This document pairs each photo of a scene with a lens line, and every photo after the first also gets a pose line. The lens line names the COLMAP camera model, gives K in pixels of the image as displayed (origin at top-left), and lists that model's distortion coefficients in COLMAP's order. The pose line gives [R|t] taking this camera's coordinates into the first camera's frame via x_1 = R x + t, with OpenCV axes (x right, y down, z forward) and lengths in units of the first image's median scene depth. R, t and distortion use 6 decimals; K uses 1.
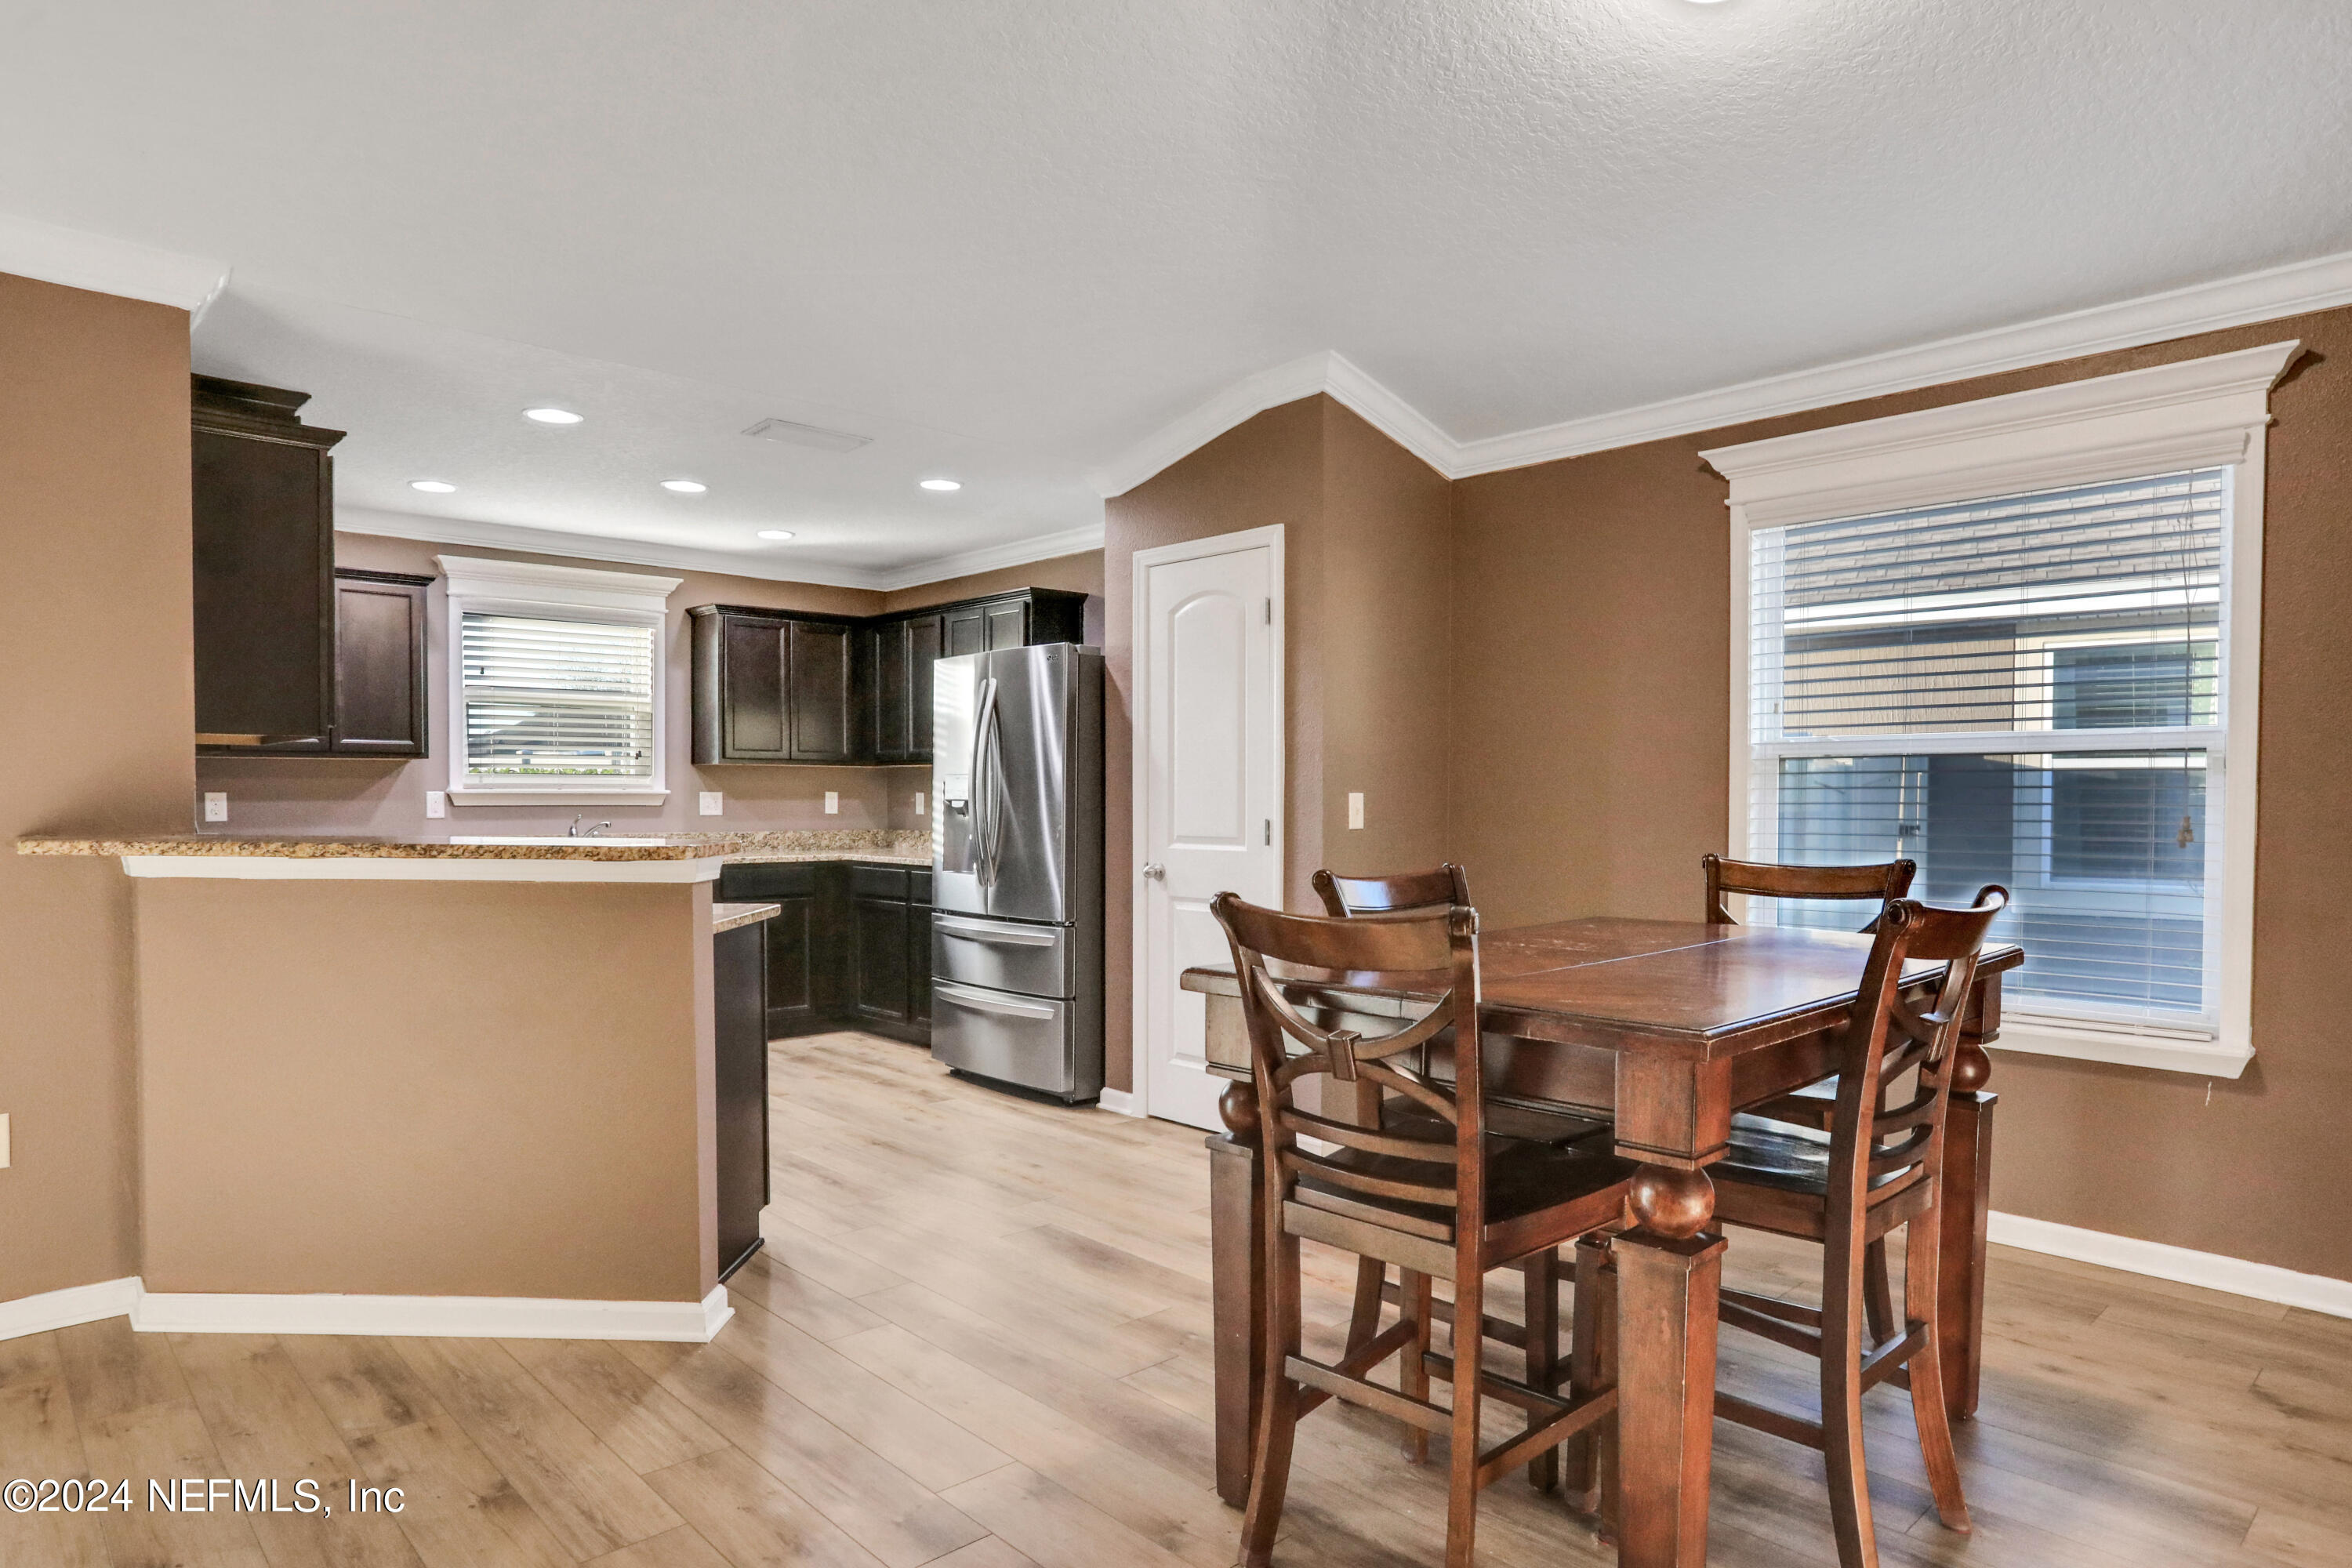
lens RADIAL K [[1390.3, 0, 1216.2], [0, 1390.3, 817.1], [0, 0, 1]] dist [-0.118071, 0.093940]
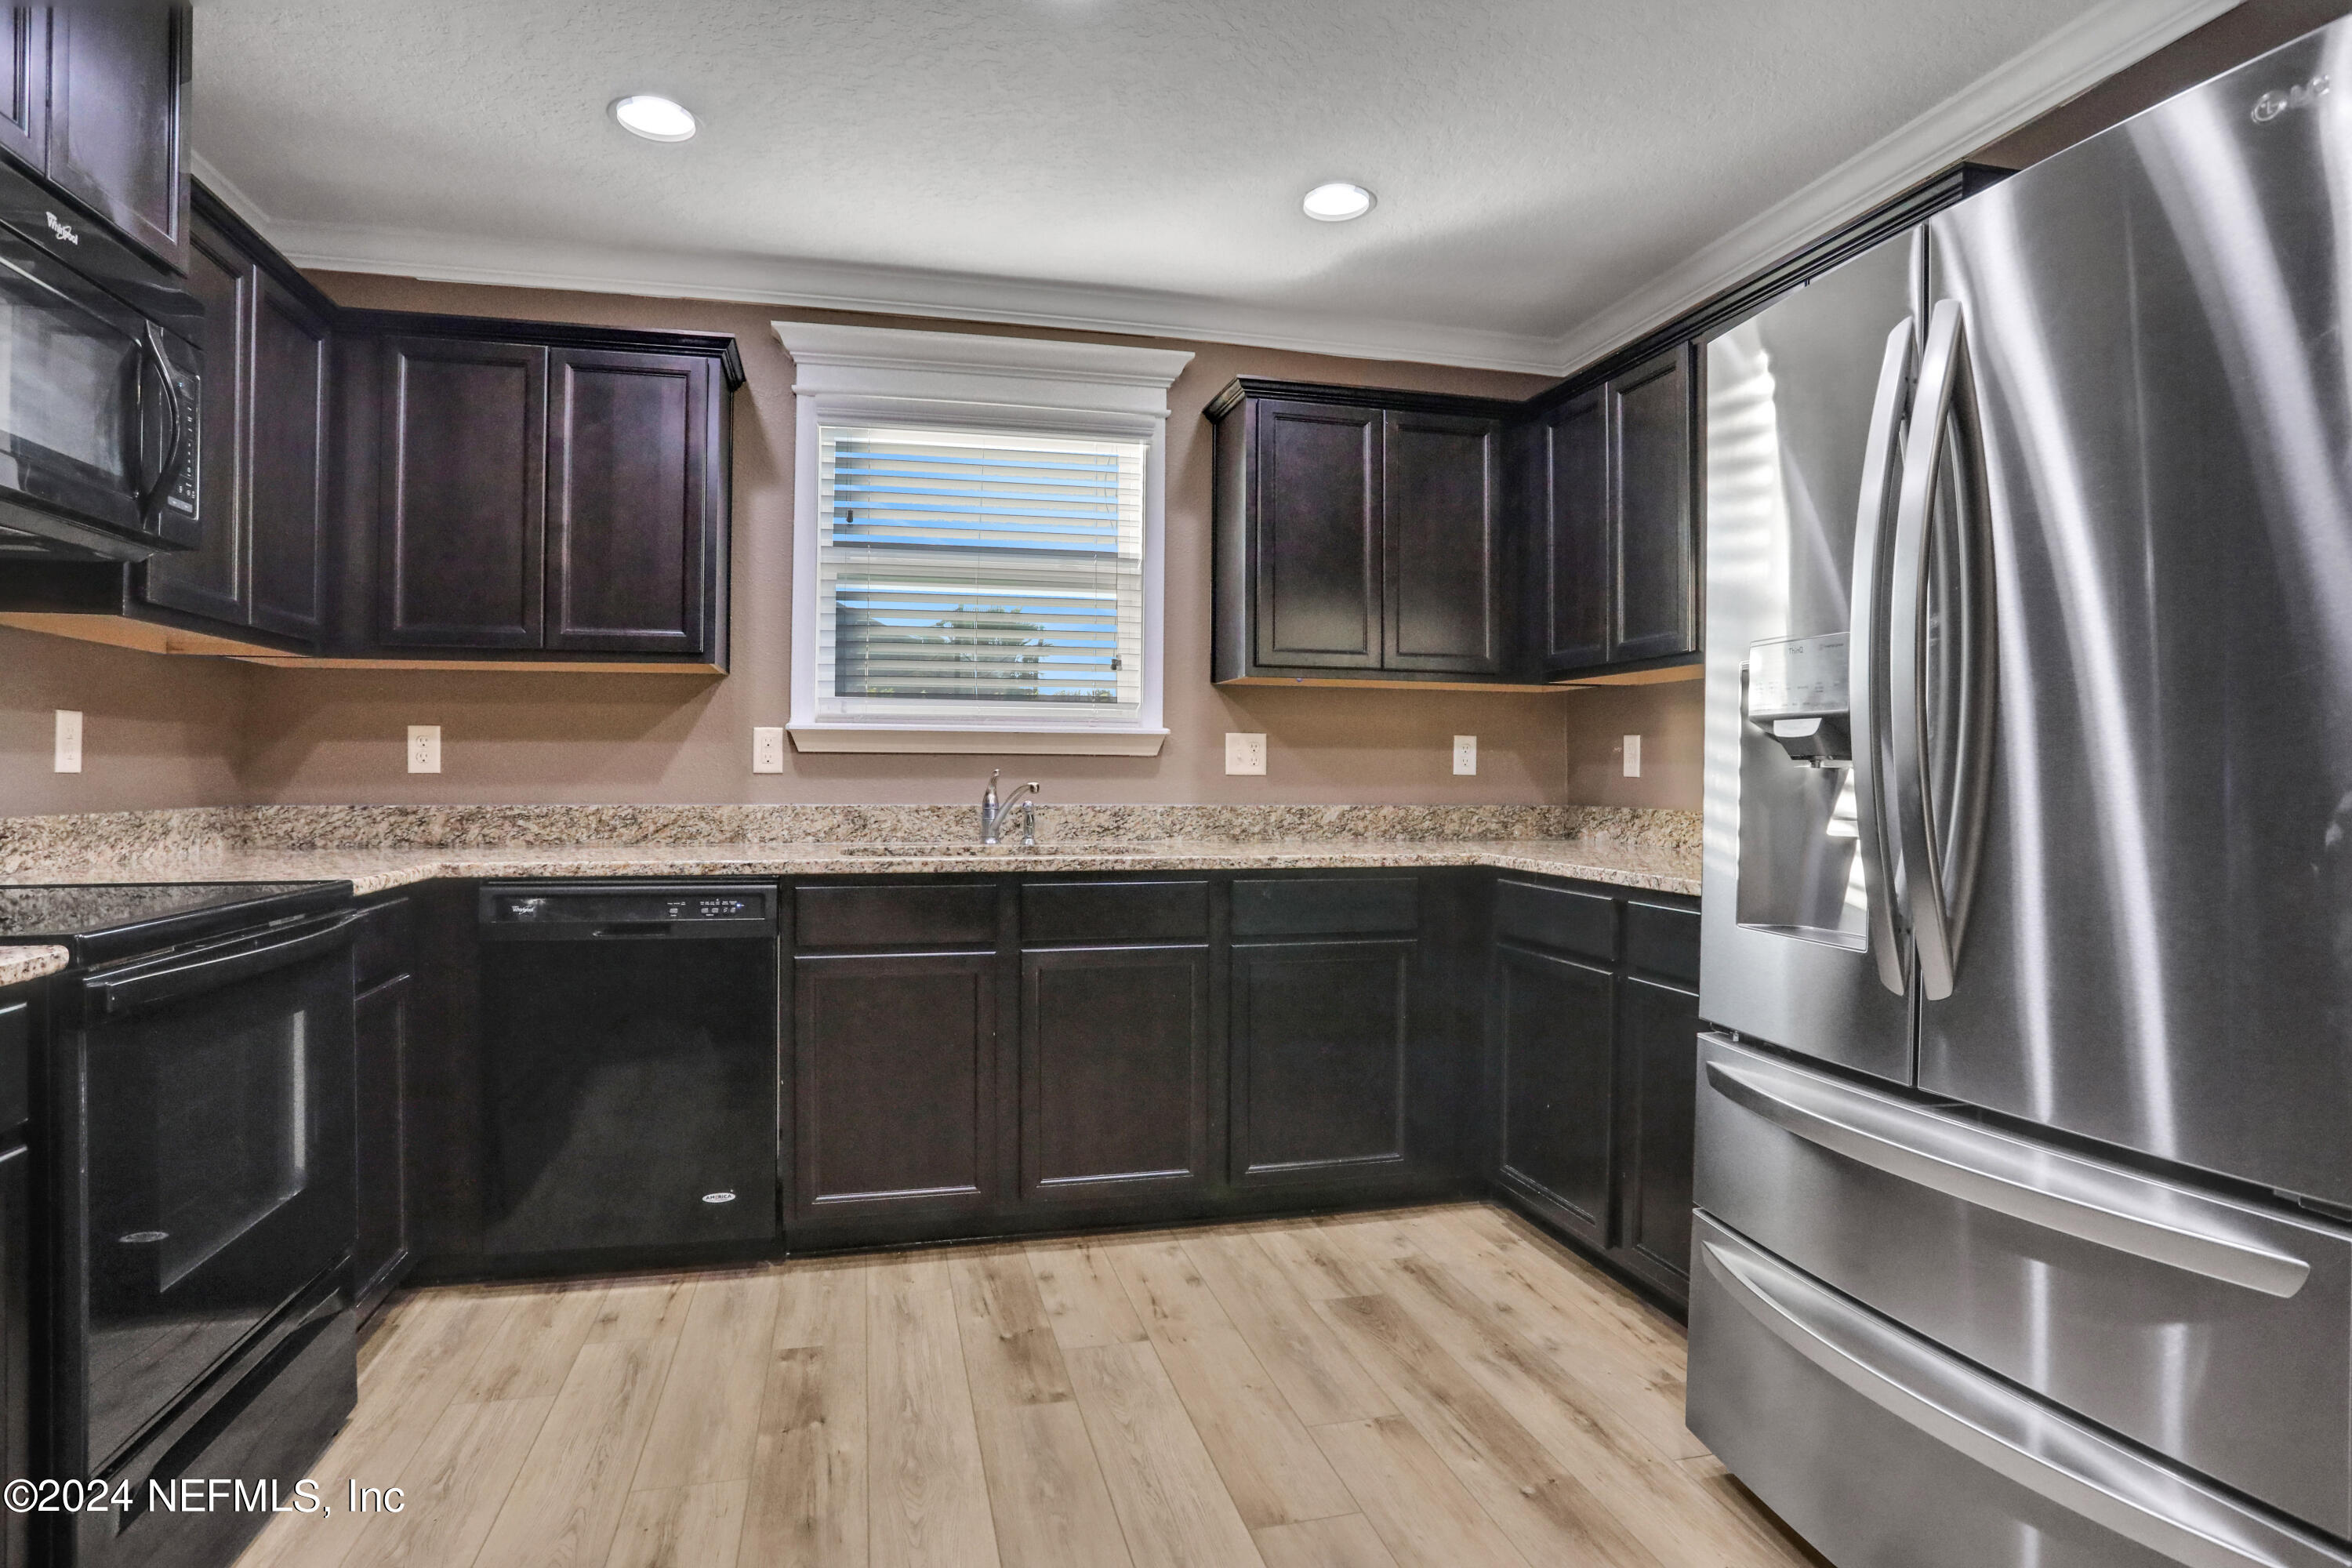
lens RADIAL K [[1262.4, 0, 1177.9], [0, 1262.4, 771.0], [0, 0, 1]] dist [-0.084820, 0.047014]
pose [[0.863913, 0.000858, -0.503640, -0.151846], [-0.011054, 0.999790, -0.017257, 0.007198], [0.503519, 0.020476, 0.863742, 0.618104]]
